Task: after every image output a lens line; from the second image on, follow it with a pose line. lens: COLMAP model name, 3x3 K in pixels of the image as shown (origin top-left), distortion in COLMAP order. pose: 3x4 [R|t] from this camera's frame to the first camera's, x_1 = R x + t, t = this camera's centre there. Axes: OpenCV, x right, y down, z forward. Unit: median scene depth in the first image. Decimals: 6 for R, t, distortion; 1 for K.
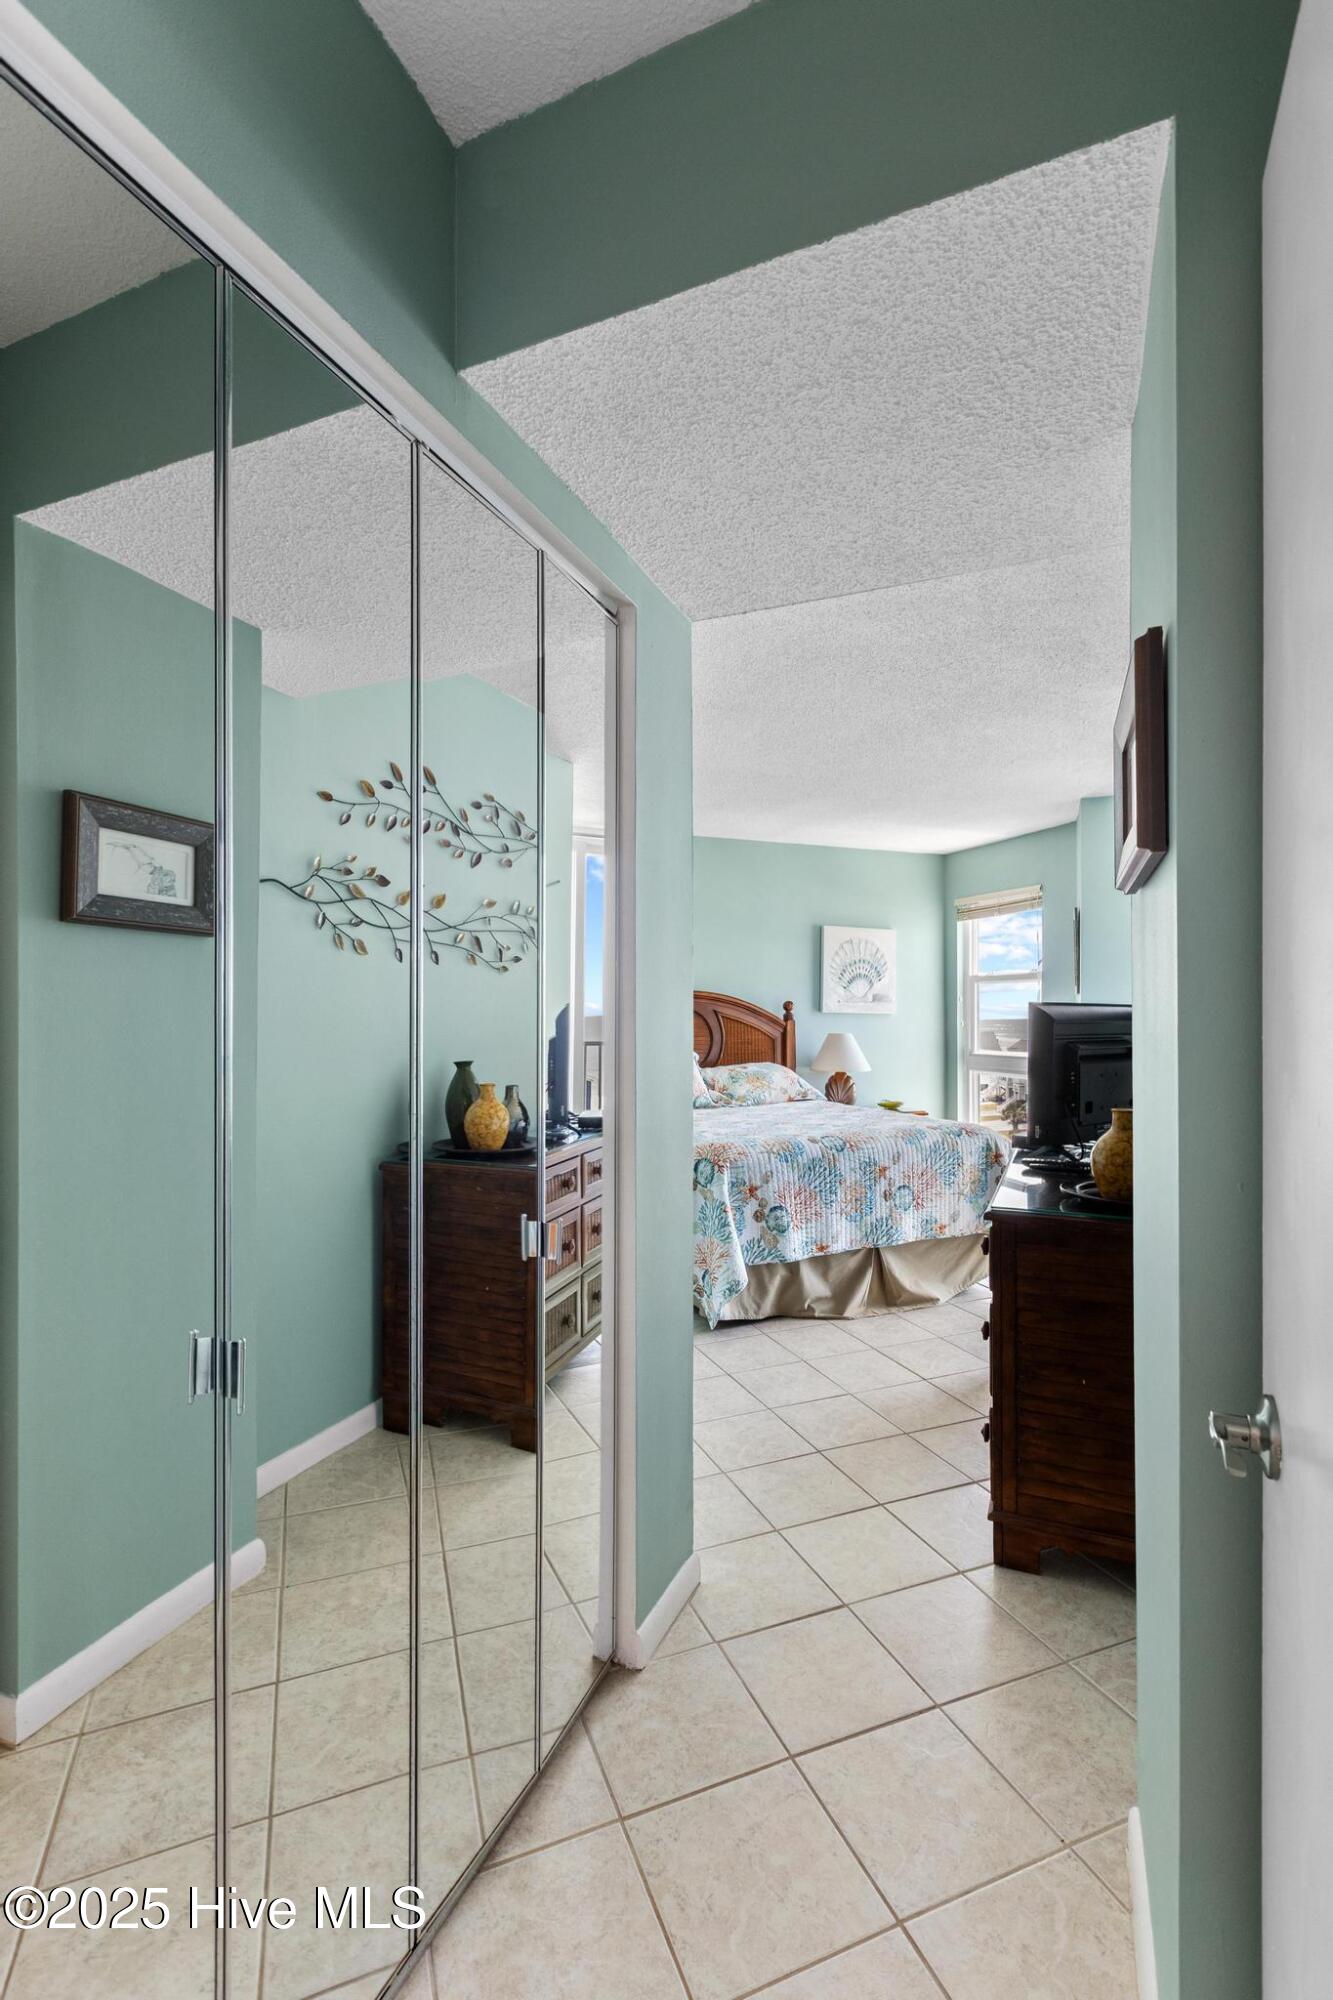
lens RADIAL K [[898.4, 0, 666.5], [0, 898.4, 1000.0], [0, 0, 1]] dist [-0.003173, 0.000085]
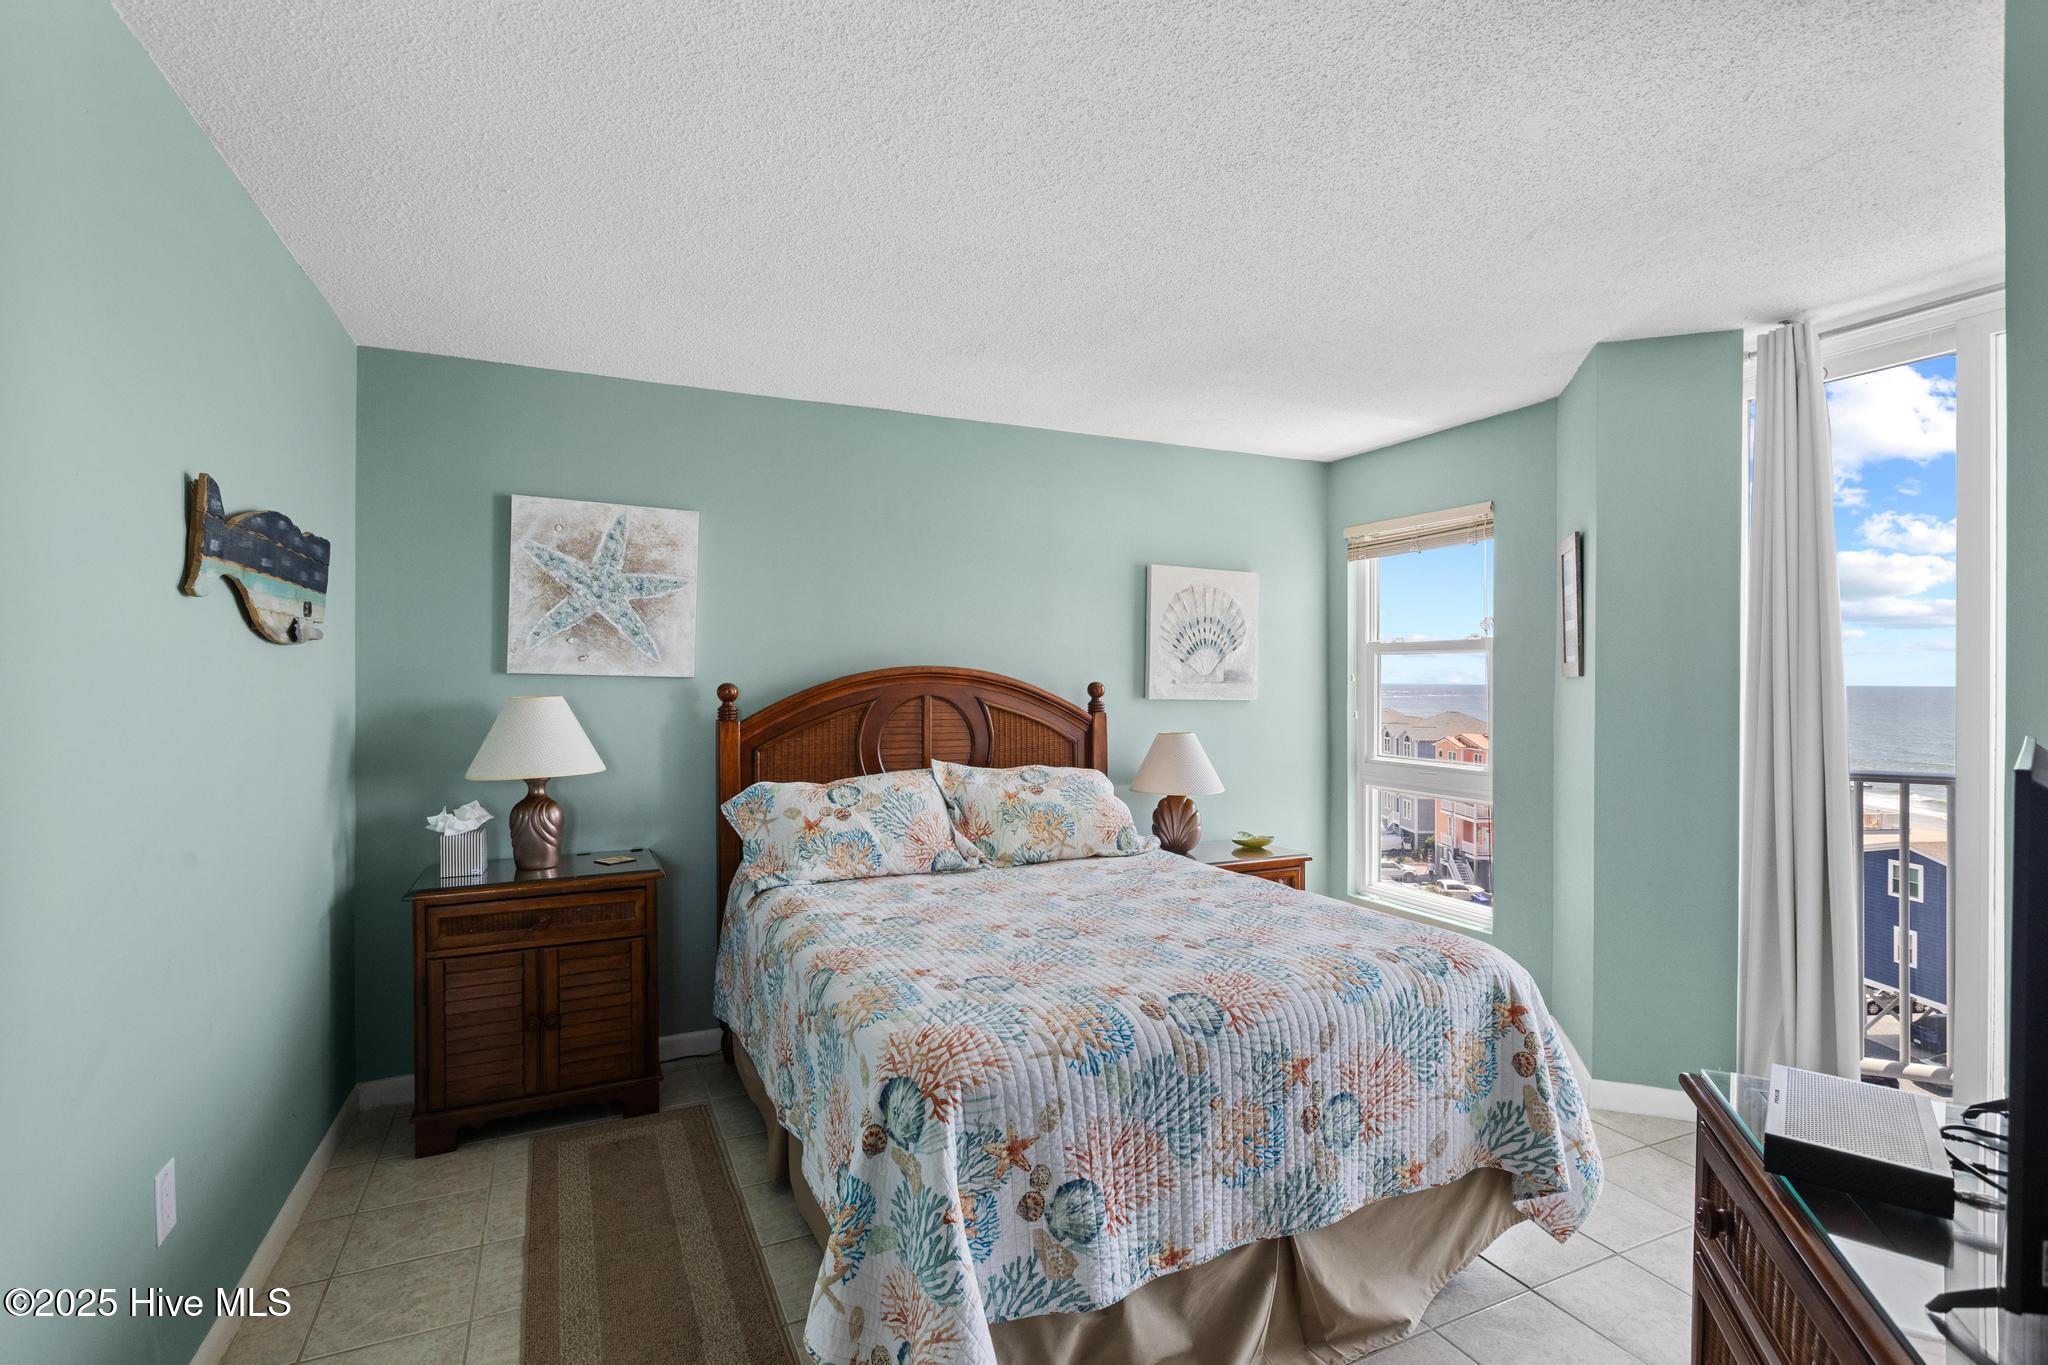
lens RADIAL K [[976.8, 0, 1035.4], [0, 976.8, 675.1], [0, 0, 1]] dist [0.001603, 0.000067]
pose [[0.997108, 0.001908, 0.075969, 0.065019], [-0.002819, 0.999925, 0.011887, -0.018683], [-0.075941, -0.012066, 0.997039, 0.505491]]
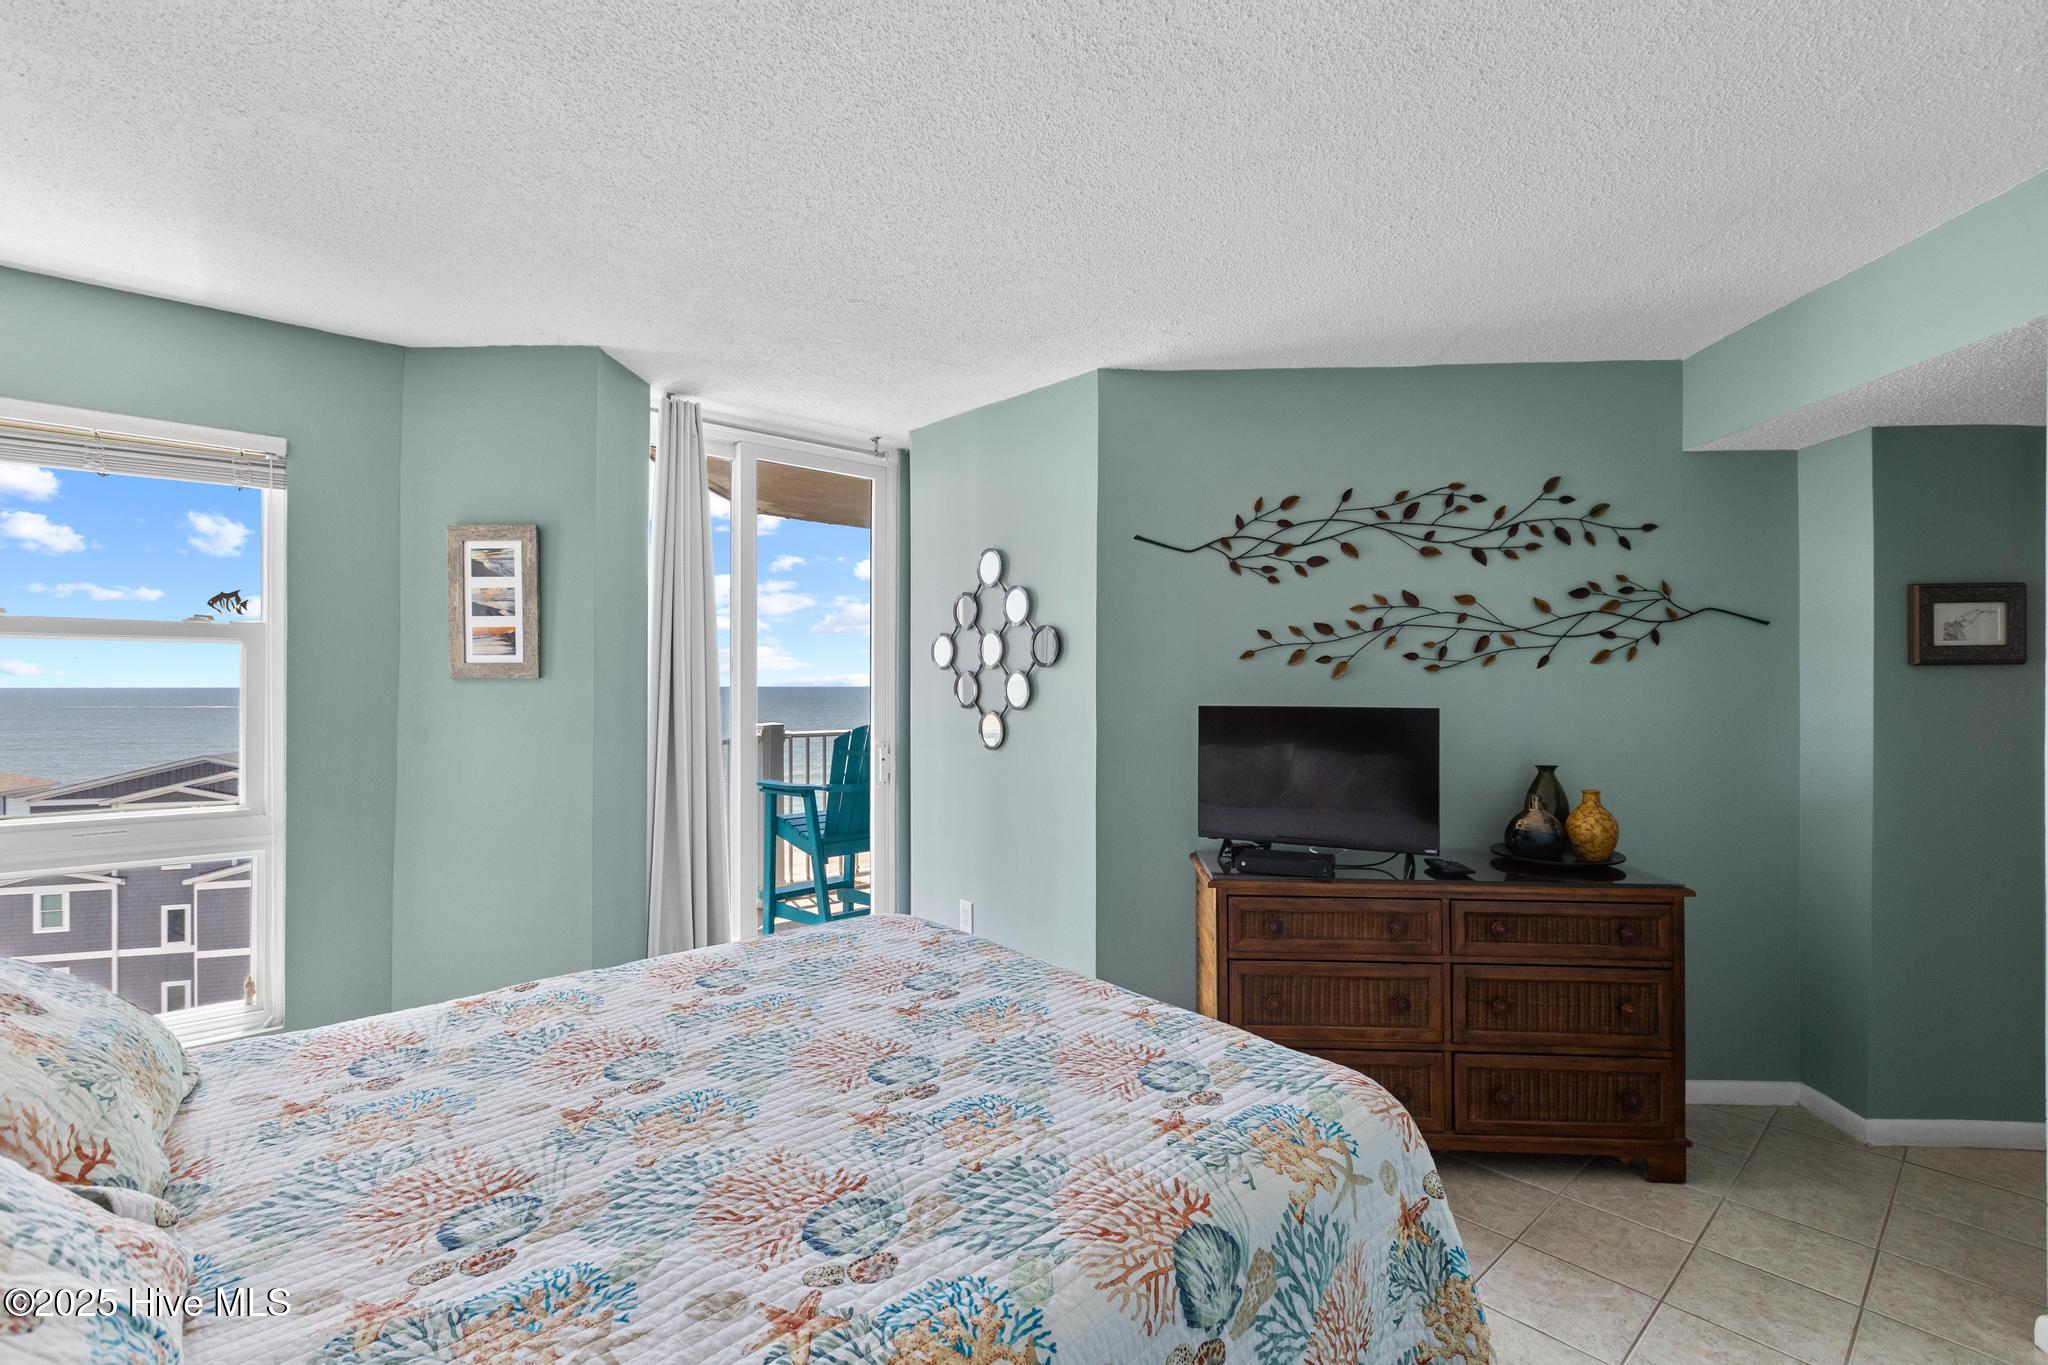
lens RADIAL K [[922.0, 0, 1024.0], [0, 922.0, 682.5], [0, 0, 1]] dist [-0.000996, -0.000691]
pose [[-0.353452, 0.000508, 0.935452, -0.256993], [-0.015322, 0.999863, -0.006332, -0.006266], [-0.935327, -0.016571, -0.353396, 1.228318]]
